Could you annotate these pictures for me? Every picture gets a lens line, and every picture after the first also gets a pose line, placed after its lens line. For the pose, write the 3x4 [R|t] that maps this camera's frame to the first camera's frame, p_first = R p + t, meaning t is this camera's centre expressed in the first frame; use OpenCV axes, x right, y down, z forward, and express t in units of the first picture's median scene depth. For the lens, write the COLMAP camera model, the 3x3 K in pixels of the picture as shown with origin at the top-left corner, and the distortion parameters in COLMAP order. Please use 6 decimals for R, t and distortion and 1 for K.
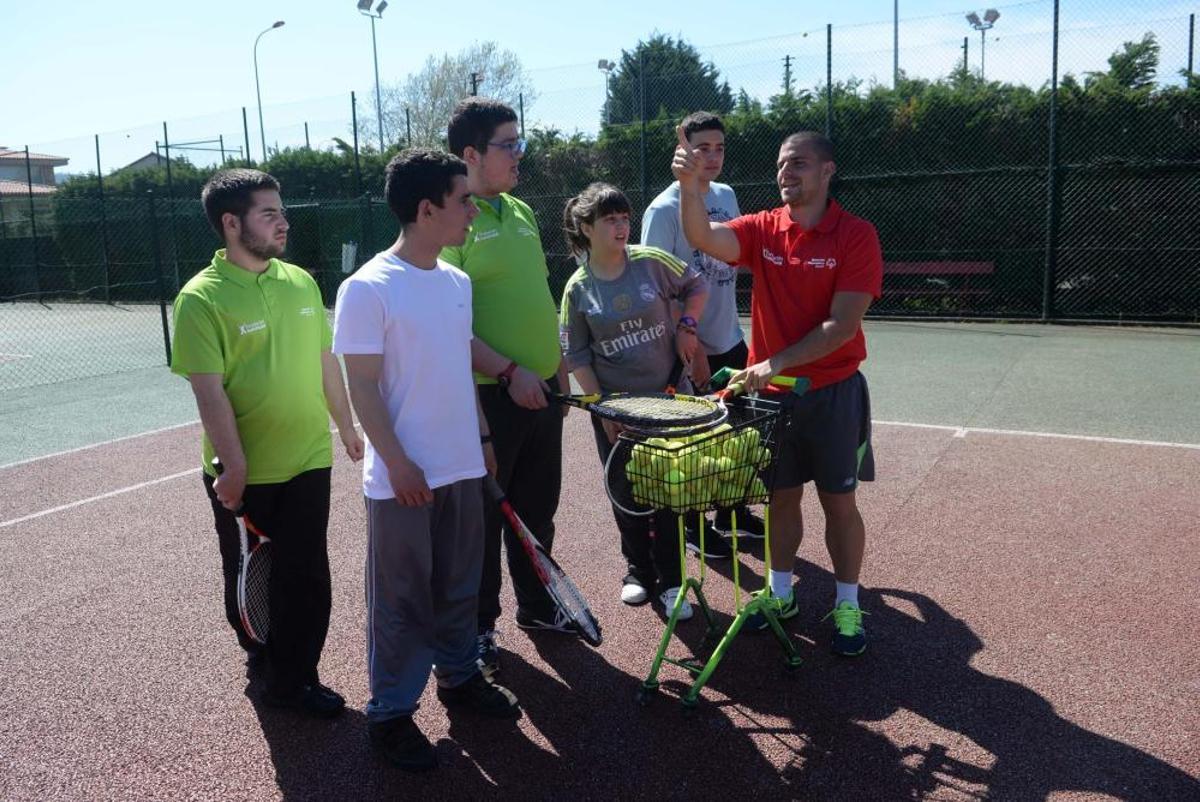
lens RADIAL K [[914.4, 0, 600.0], [0, 914.4, 401.0], [0, 0, 1]] dist [-0.036172, -0.008731]
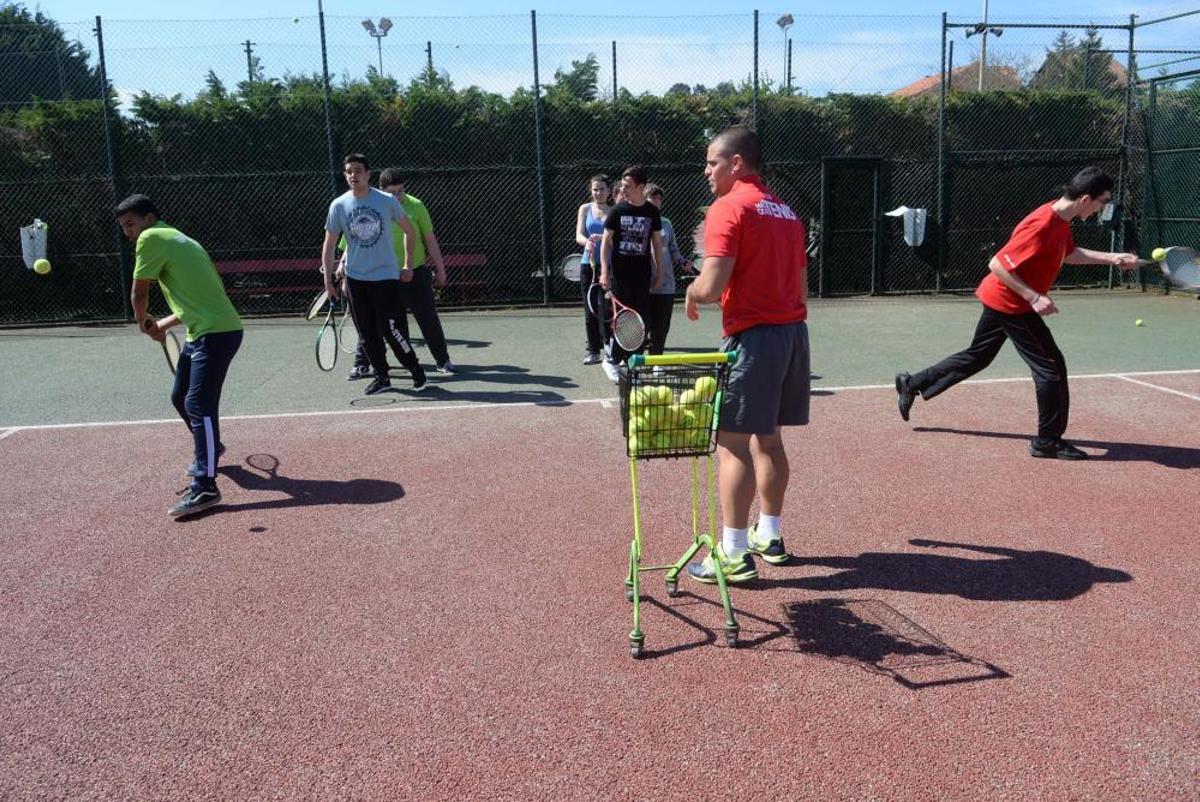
lens RADIAL K [[905.2, 0, 585.3], [0, 905.2, 395.0], [0, 0, 1]] dist [-0.001803, -0.046814]
pose [[0.805320, -0.105191, 0.583434, -0.102163], [0.107974, 0.993697, 0.030121, -0.004846], [-0.582925, 0.038738, 0.811602, 0.051811]]
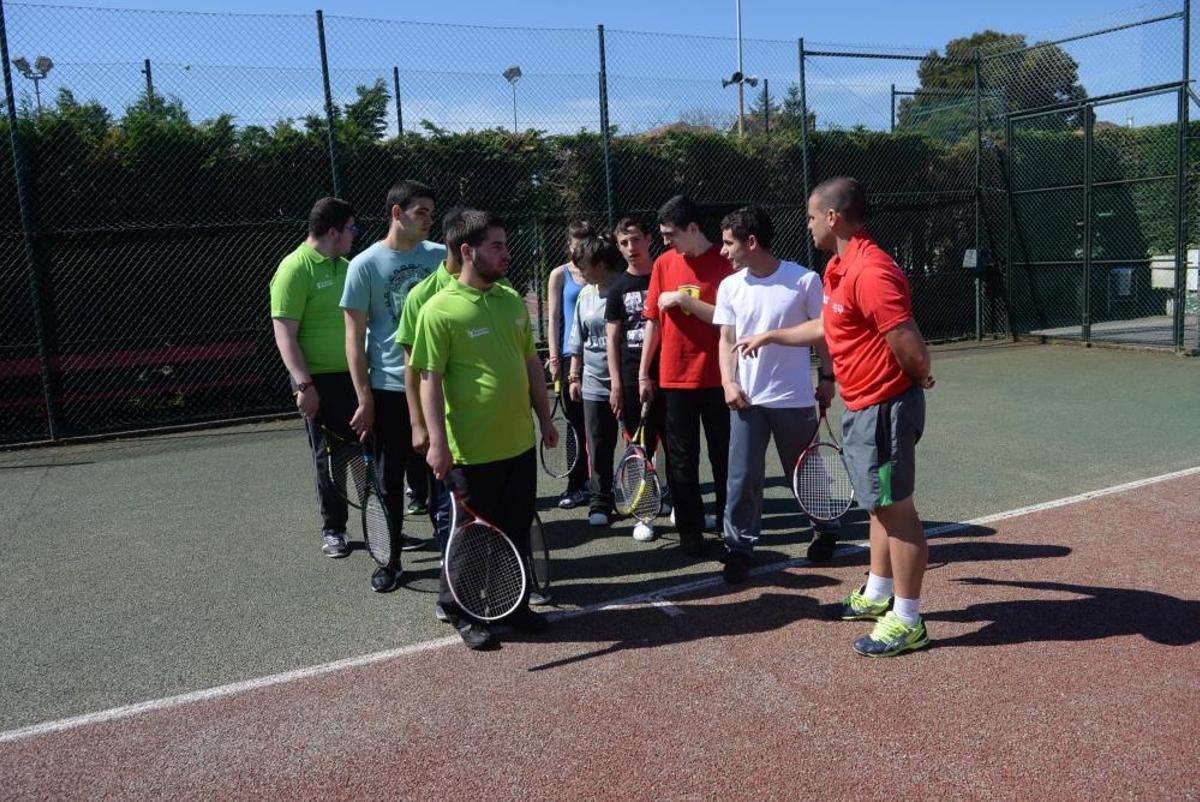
lens RADIAL K [[915.4, 0, 575.8], [0, 915.4, 399.4], [0, 0, 1]] dist [0.004329, -0.044185]
pose [[0.580935, -0.122525, 0.804675, -0.048408], [0.186293, 0.982378, 0.015089, -0.053608], [-0.792344, 0.141140, 0.593523, 0.265350]]
